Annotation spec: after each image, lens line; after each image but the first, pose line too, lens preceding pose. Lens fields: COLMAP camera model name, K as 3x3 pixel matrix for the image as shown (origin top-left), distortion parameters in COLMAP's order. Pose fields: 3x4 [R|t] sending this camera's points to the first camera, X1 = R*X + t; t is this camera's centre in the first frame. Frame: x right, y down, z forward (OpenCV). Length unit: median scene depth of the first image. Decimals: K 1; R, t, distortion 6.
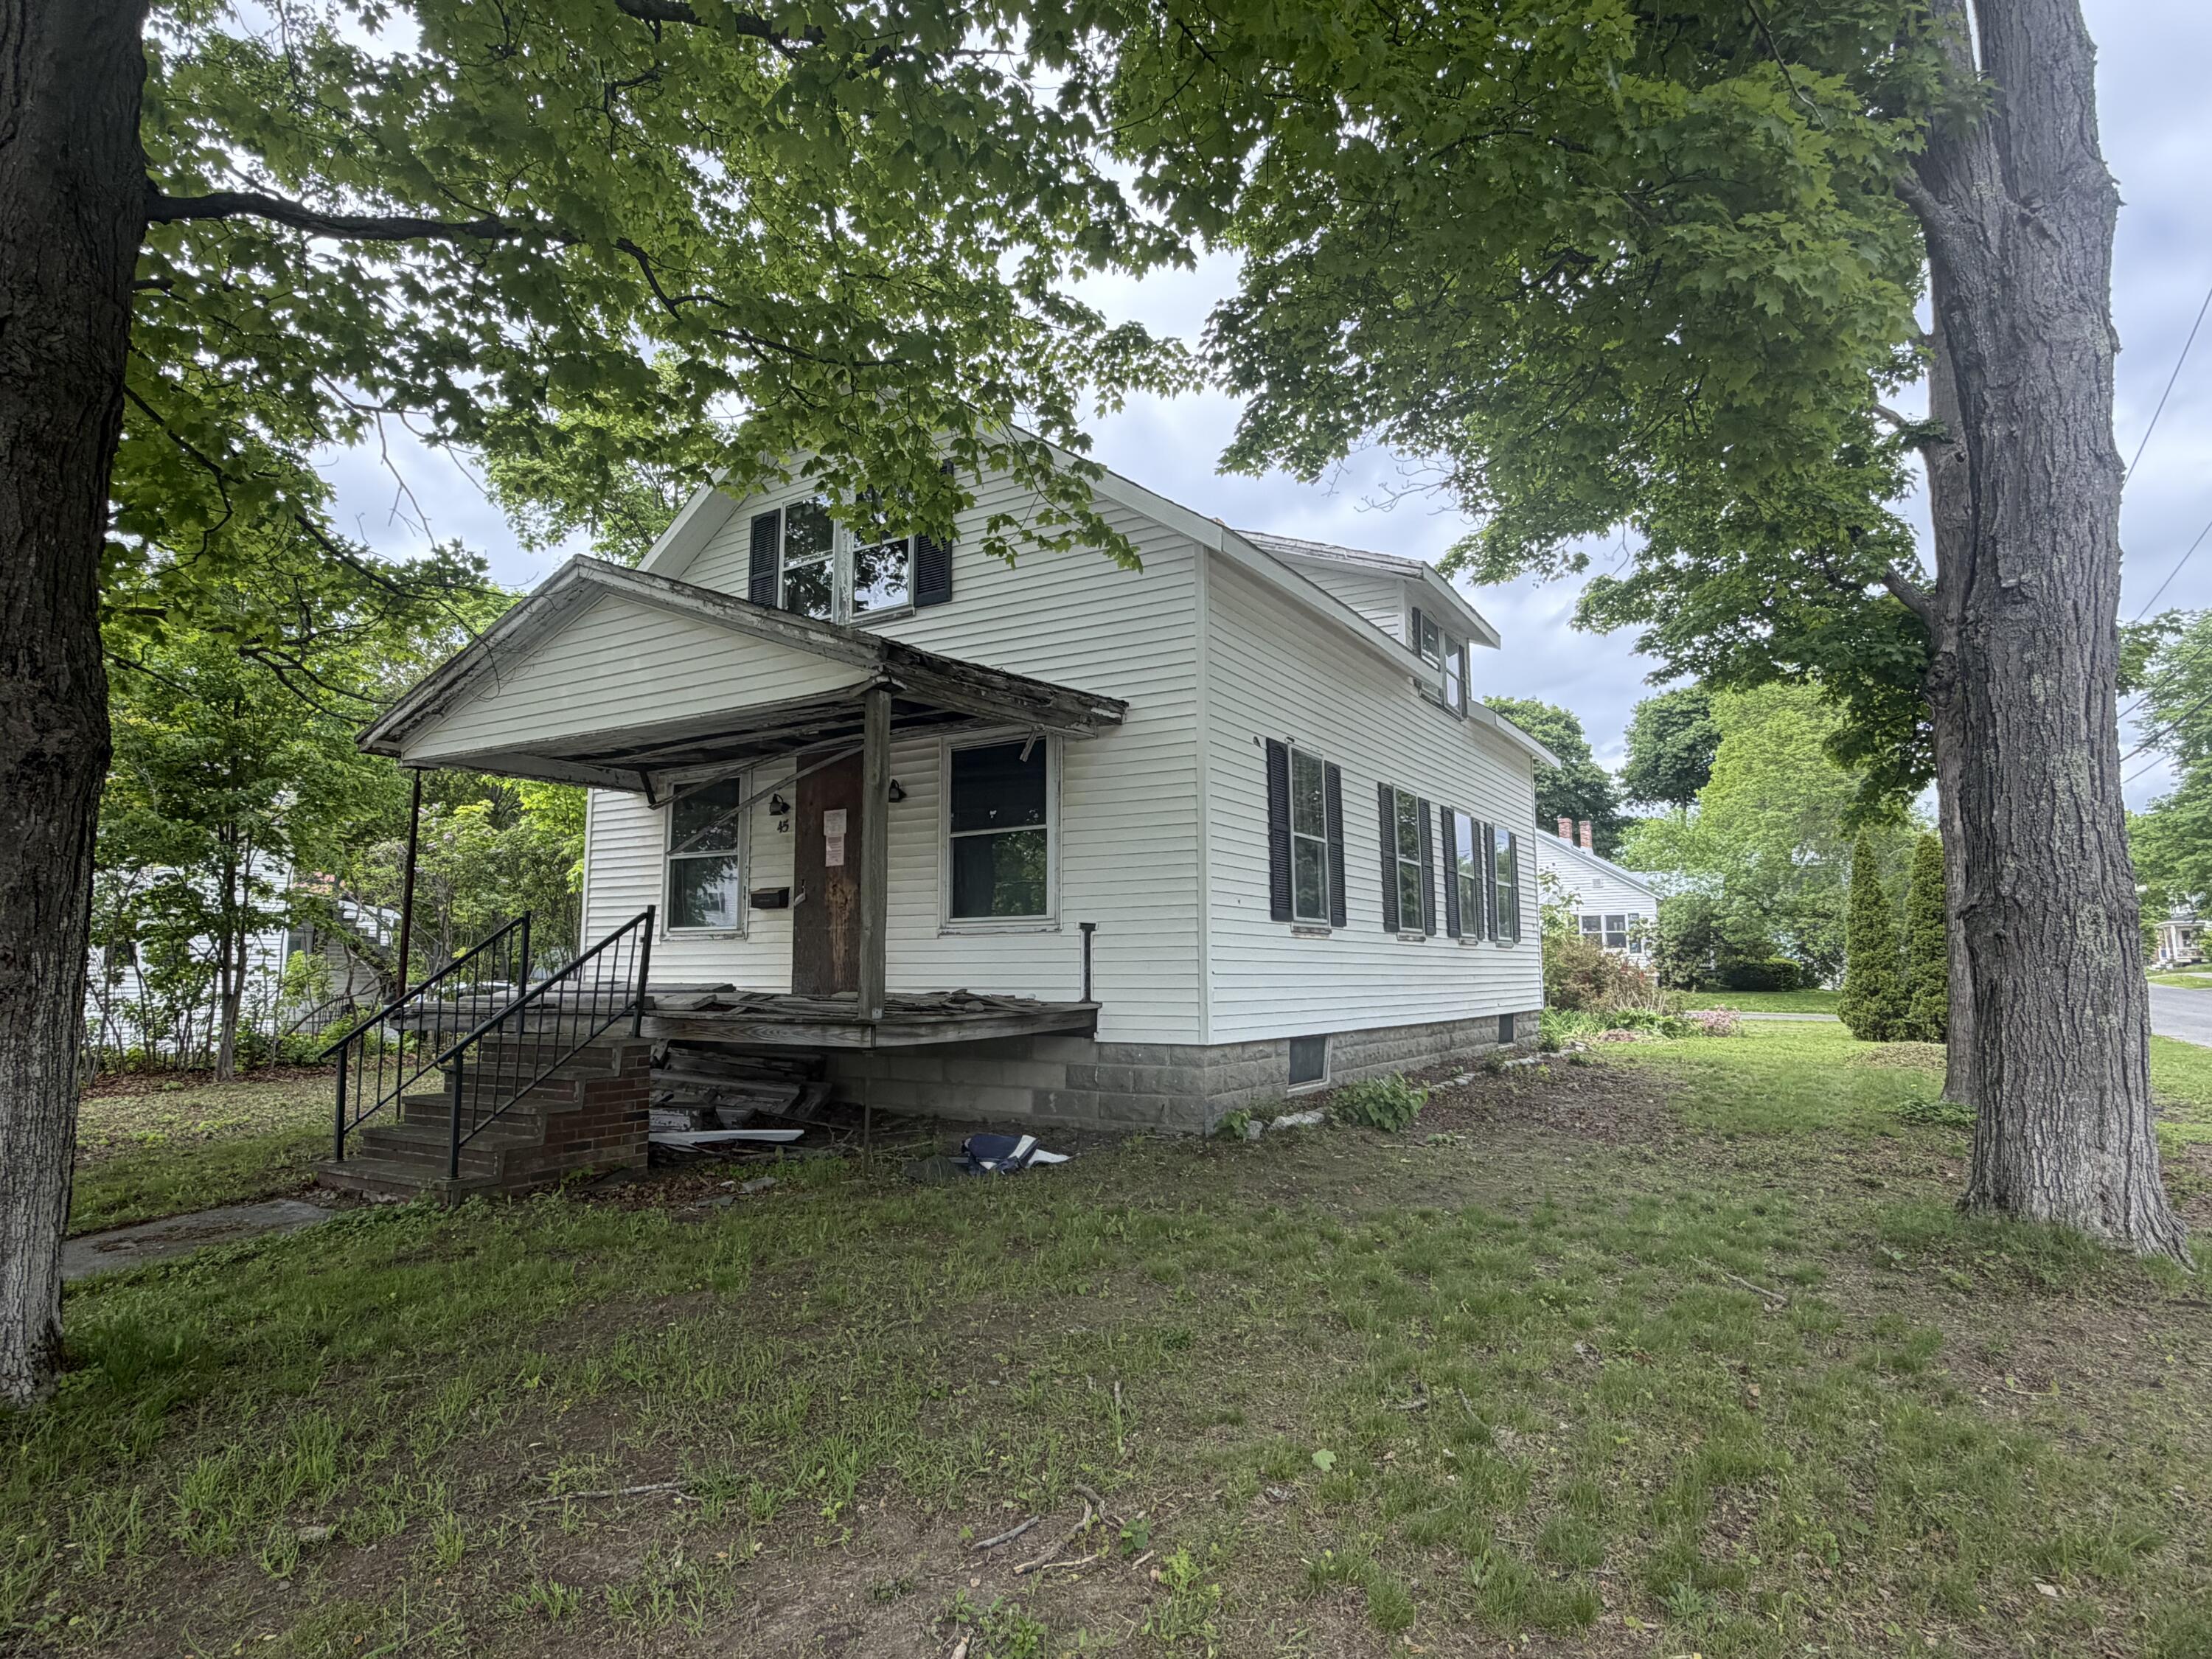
lens RADIAL K [[1220.7, 0, 1106.0], [0, 1220.7, 829.5], [0, 0, 1]] dist [-0.000012, -0.000305]
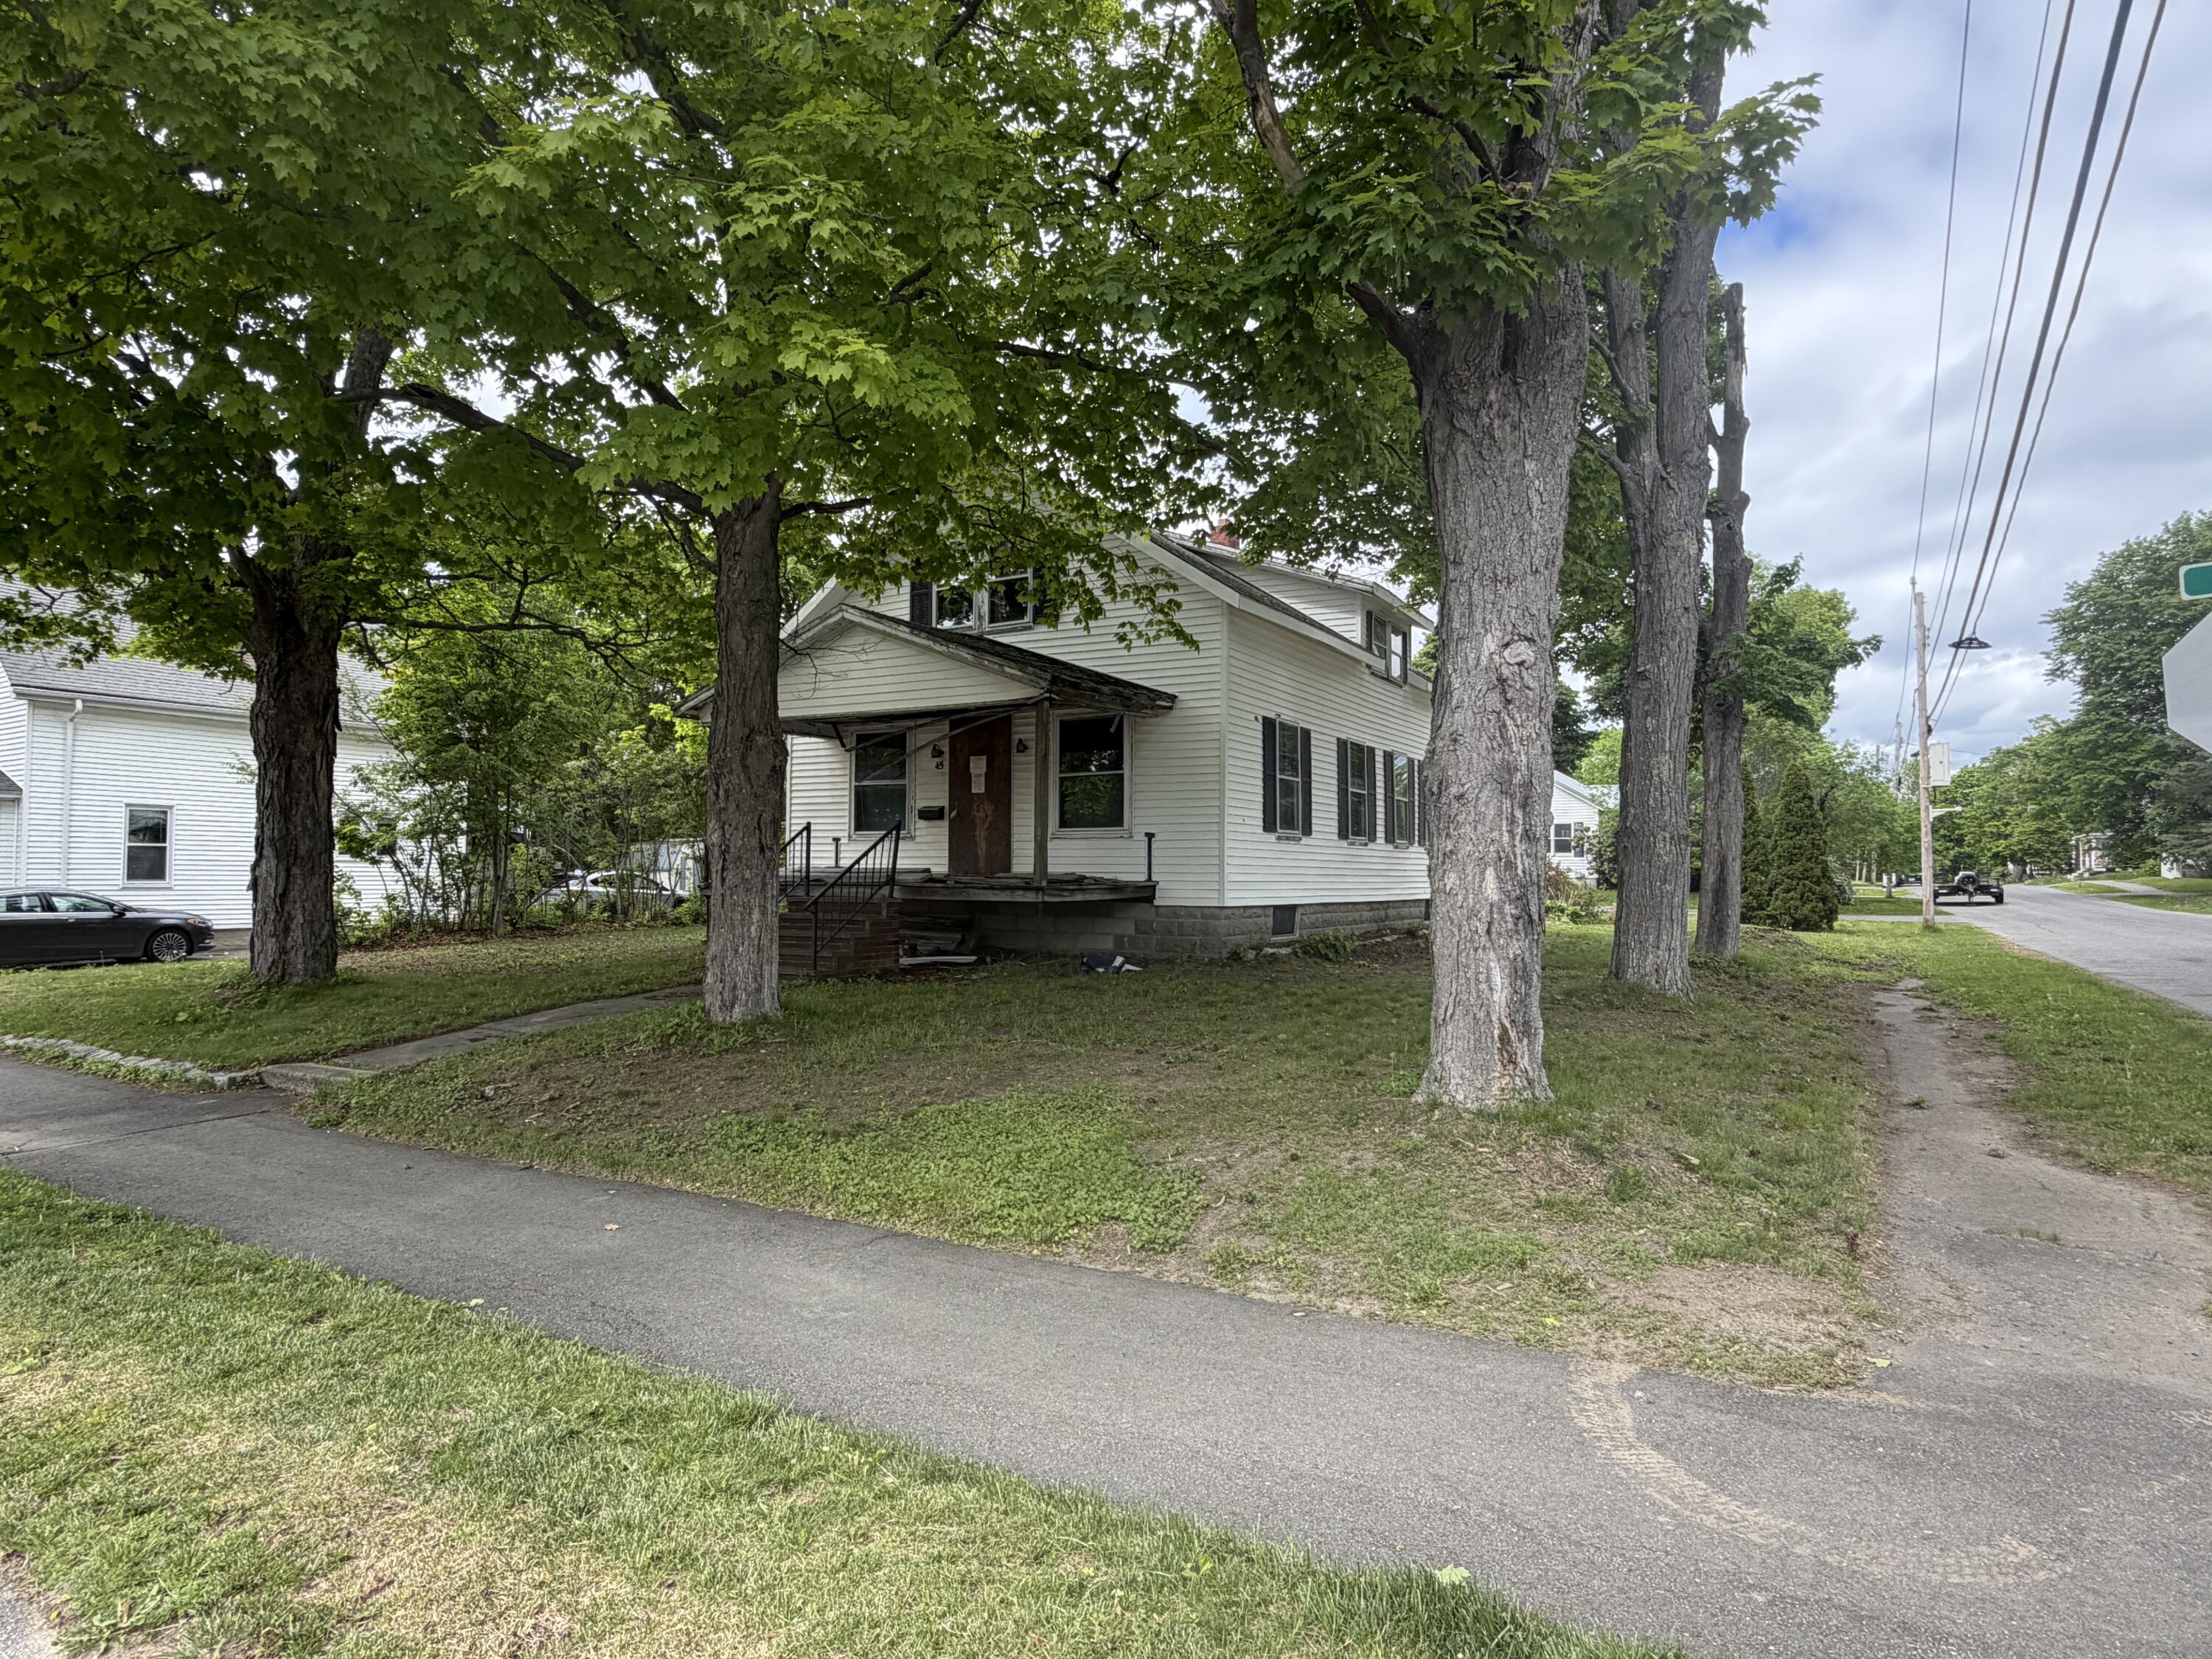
lens RADIAL K [[1220.7, 0, 1106.0], [0, 1220.7, 829.5], [0, 0, 1]] dist [-0.000012, -0.000305]
pose [[0.999907, 0.009965, 0.009348, -0.076978], [-0.010693, 0.996625, 0.081385, -0.051194], [-0.008505, -0.081478, 0.996639, -0.532852]]
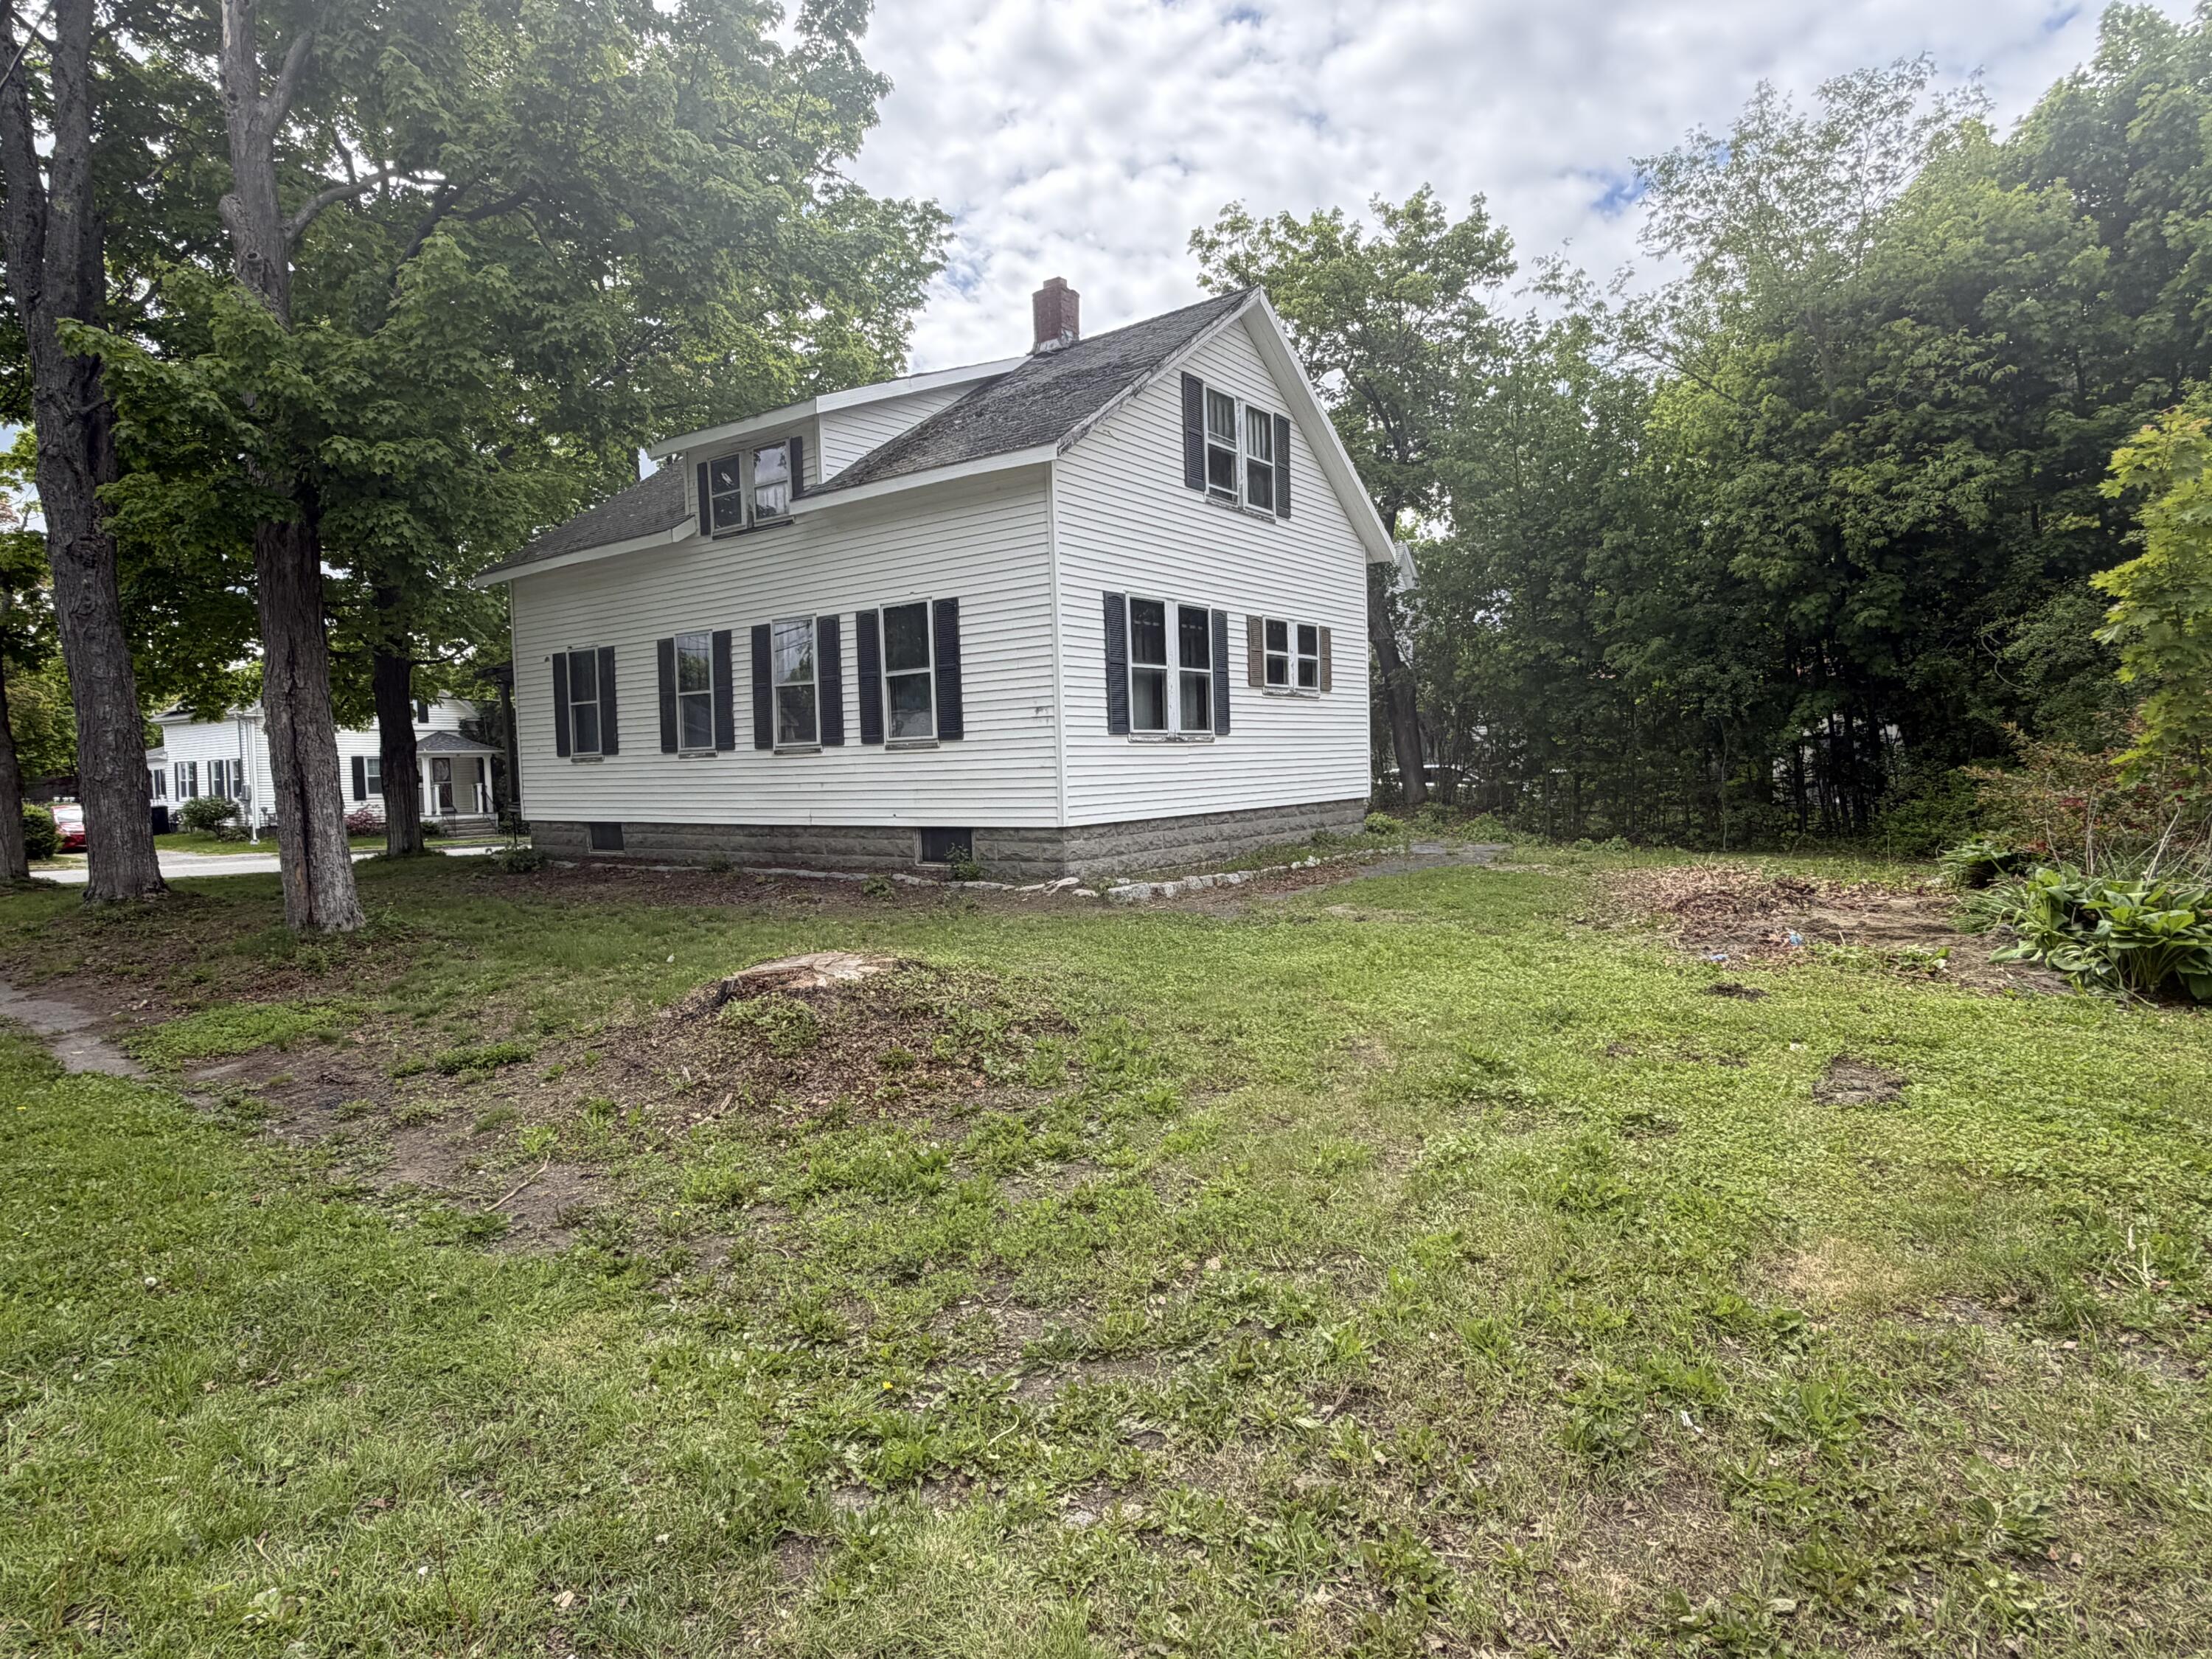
lens RADIAL K [[1220.7, 0, 1106.0], [0, 1220.7, 829.5], [0, 0, 1]] dist [-0.000012, -0.000305]
pose [[-0.084471, 0.051175, -0.995111, 1.691613], [0.144889, 0.988697, 0.038546, 0.206339], [0.985836, -0.140924, -0.090931, 1.763062]]
